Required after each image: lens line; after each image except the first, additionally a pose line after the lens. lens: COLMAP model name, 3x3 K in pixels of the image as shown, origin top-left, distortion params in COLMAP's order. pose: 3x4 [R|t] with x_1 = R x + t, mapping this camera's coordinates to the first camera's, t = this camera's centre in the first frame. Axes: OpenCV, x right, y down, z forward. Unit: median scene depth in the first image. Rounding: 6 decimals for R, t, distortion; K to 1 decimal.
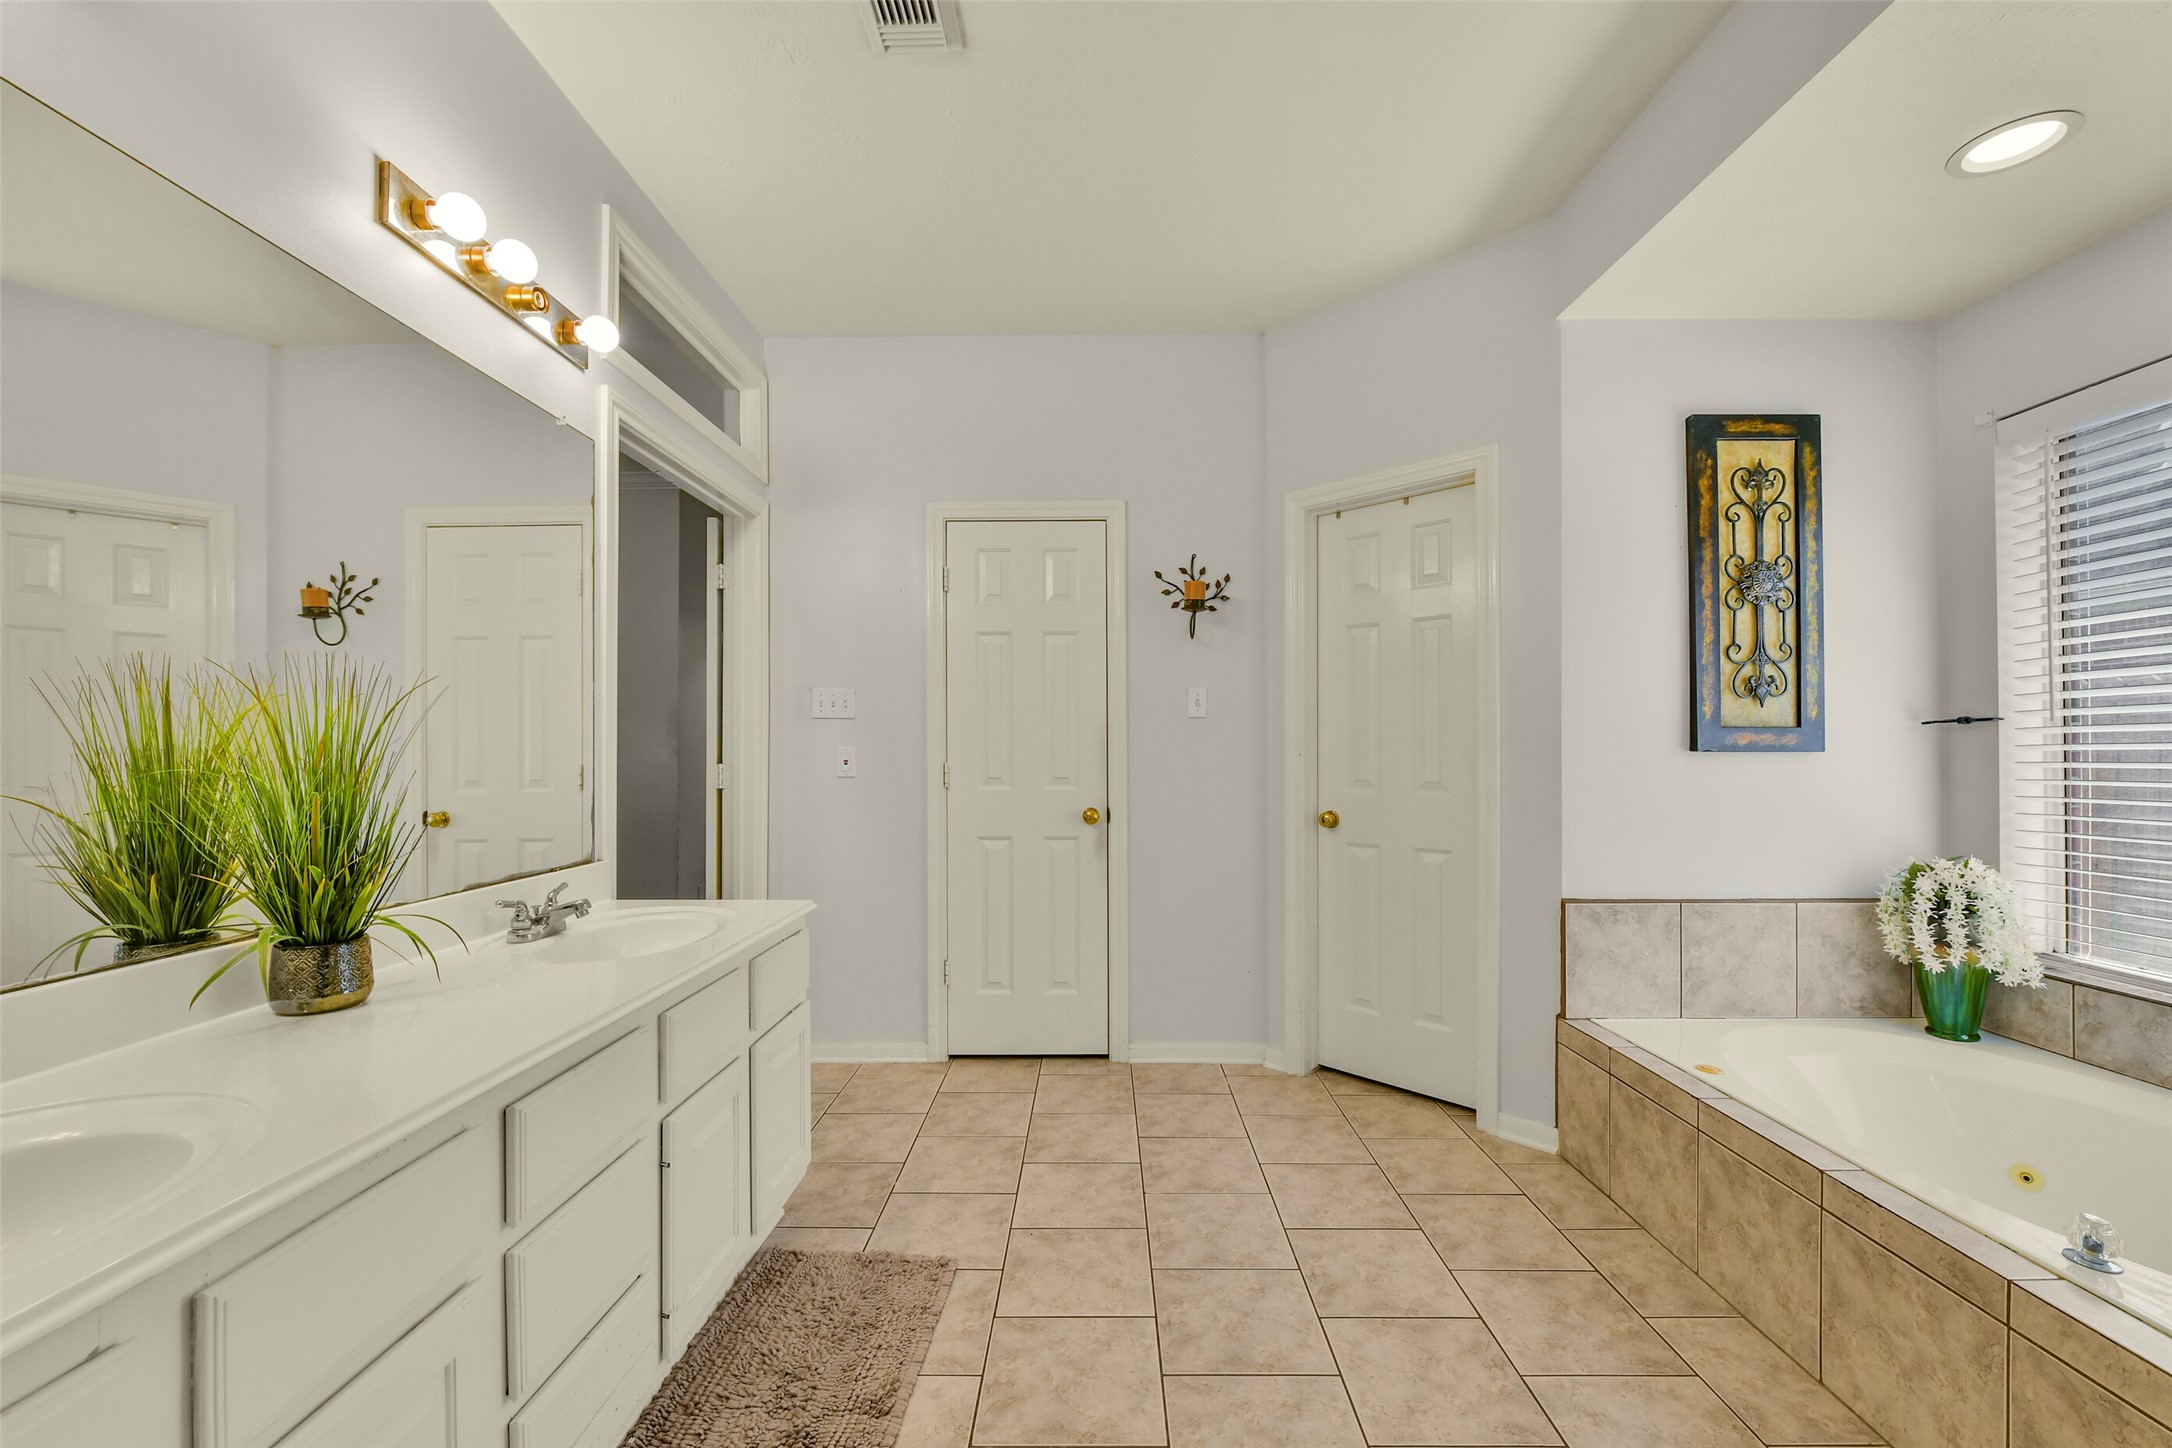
lens RADIAL K [[877.6, 0, 1095.0], [0, 877.6, 757.7], [0, 0, 1]] dist [0.002698, 0.000300]
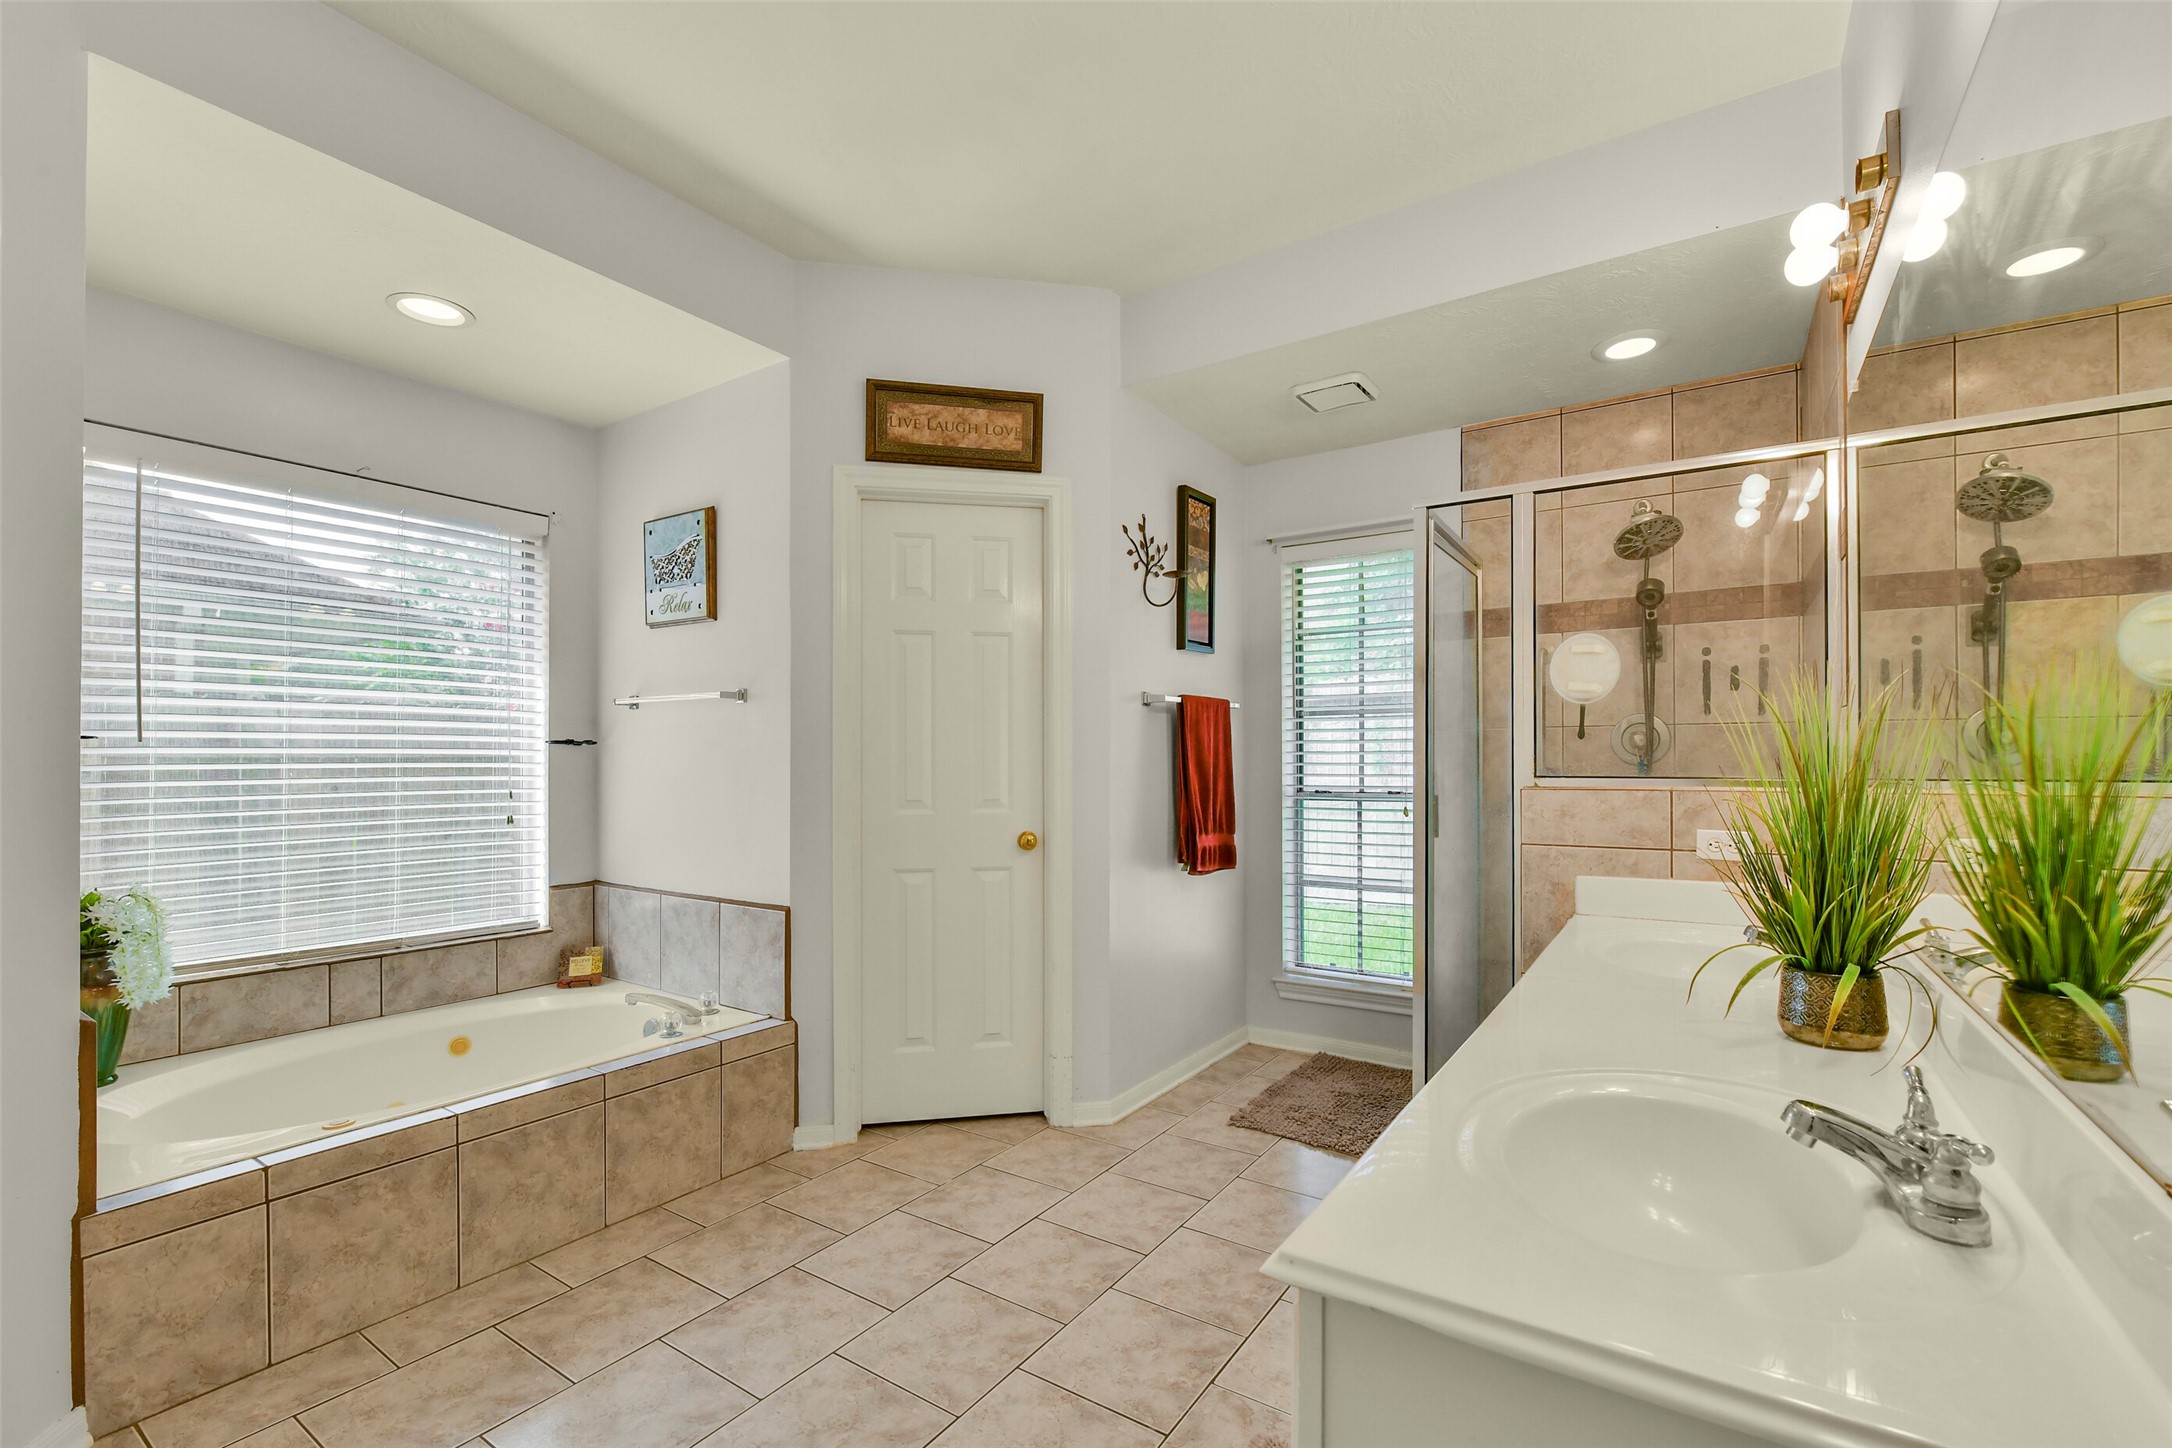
lens RADIAL K [[943.7, 0, 1086.2], [0, 943.7, 753.0], [0, 0, 1]] dist [0.000350, -0.000029]
pose [[-0.834216, 0.009371, 0.551359, -0.519713], [0.005591, 0.999948, -0.008536, -0.016721], [-0.551410, -0.004038, -0.834225, 1.493830]]
